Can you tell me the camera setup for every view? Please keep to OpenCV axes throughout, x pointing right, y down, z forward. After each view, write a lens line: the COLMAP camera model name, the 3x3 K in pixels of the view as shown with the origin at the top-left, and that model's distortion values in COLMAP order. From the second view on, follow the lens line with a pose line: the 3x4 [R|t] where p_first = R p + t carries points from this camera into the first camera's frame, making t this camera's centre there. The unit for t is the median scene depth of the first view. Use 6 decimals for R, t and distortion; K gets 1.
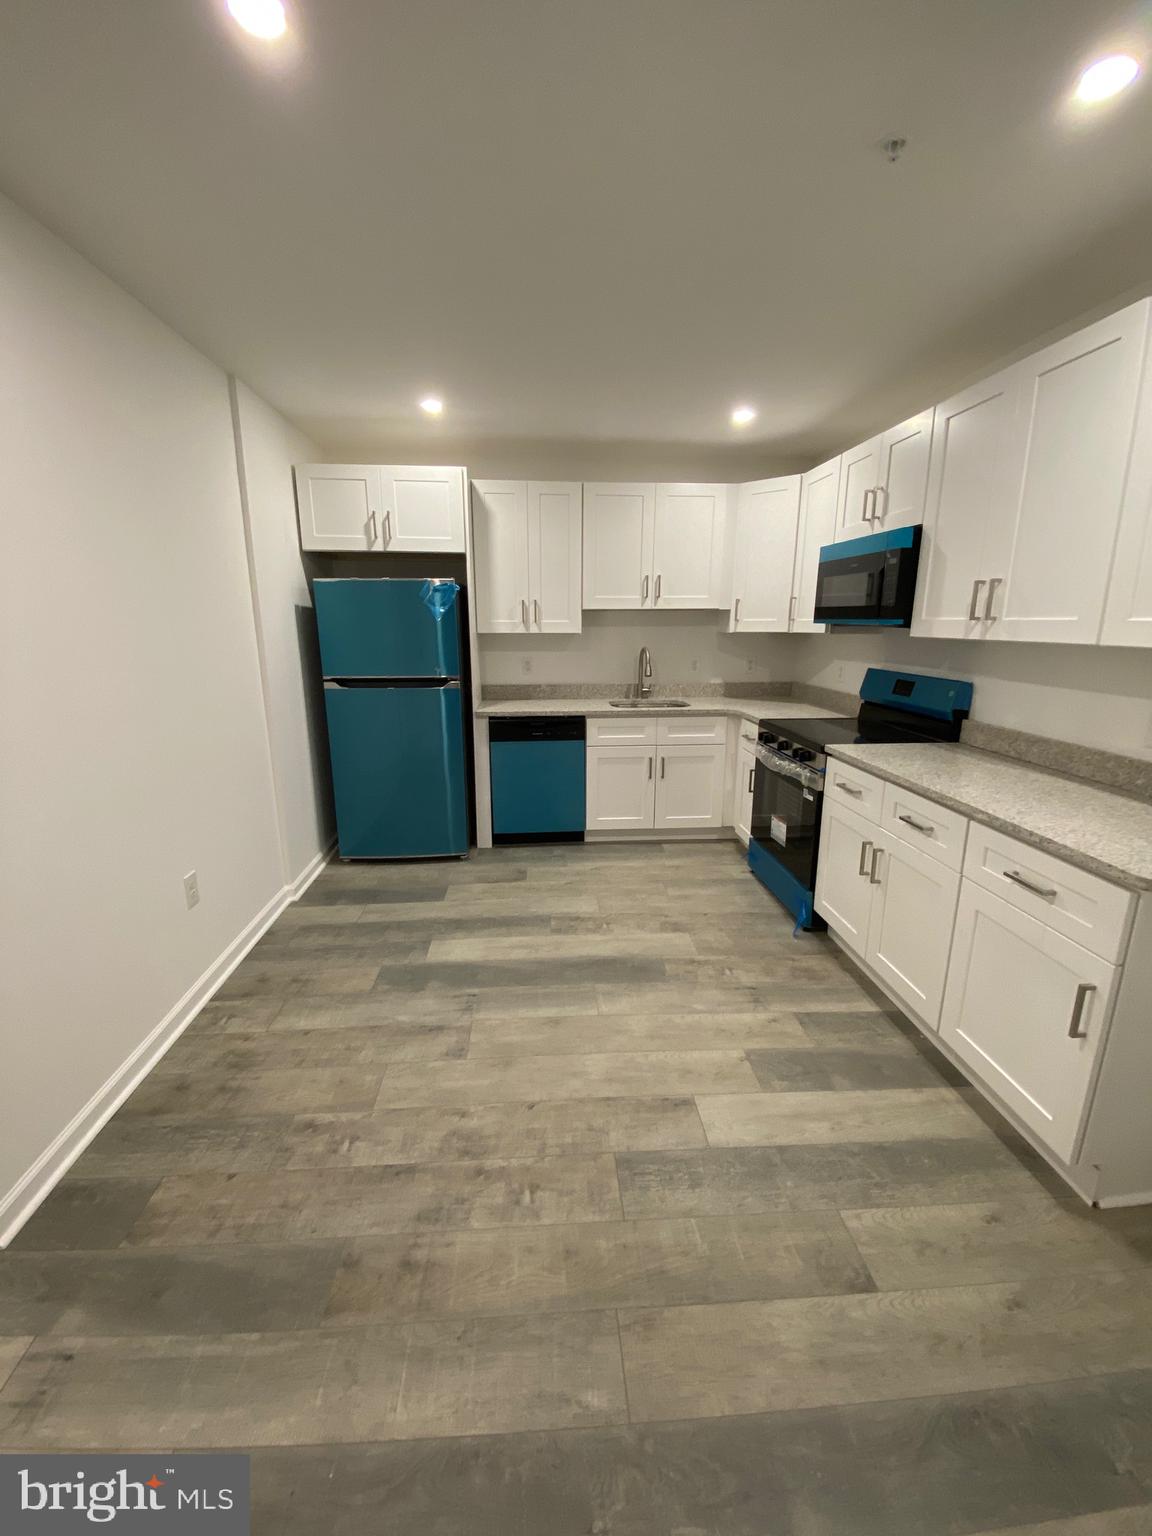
lens RADIAL K [[637.0, 0, 576.9], [0, 637.0, 754.6], [0, 0, 1]] dist [0.000288, -0.010565]
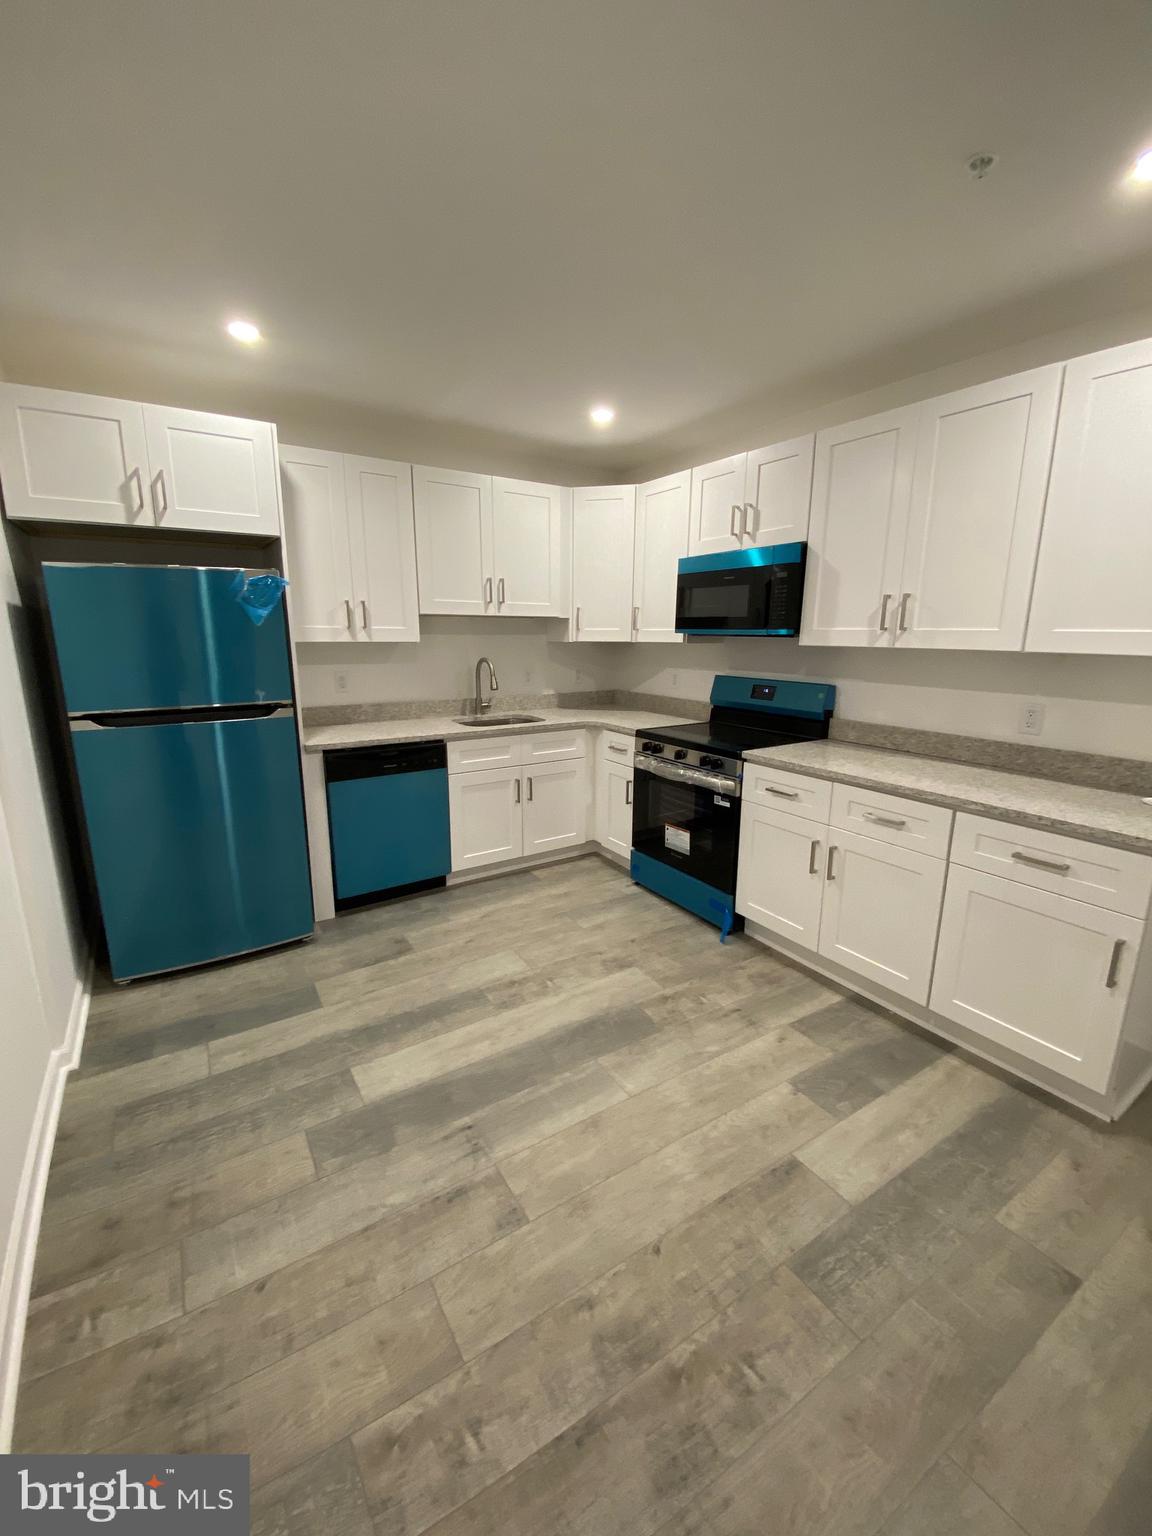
lens RADIAL K [[637.0, 0, 588.1], [0, 637.0, 749.8], [0, 0, 1]] dist [0.000288, -0.010565]
pose [[0.871773, -0.087625, 0.482010, -0.311675], [0.094667, 0.995461, 0.009750, -0.050315], [-0.480677, 0.037131, 0.876112, 0.221874]]
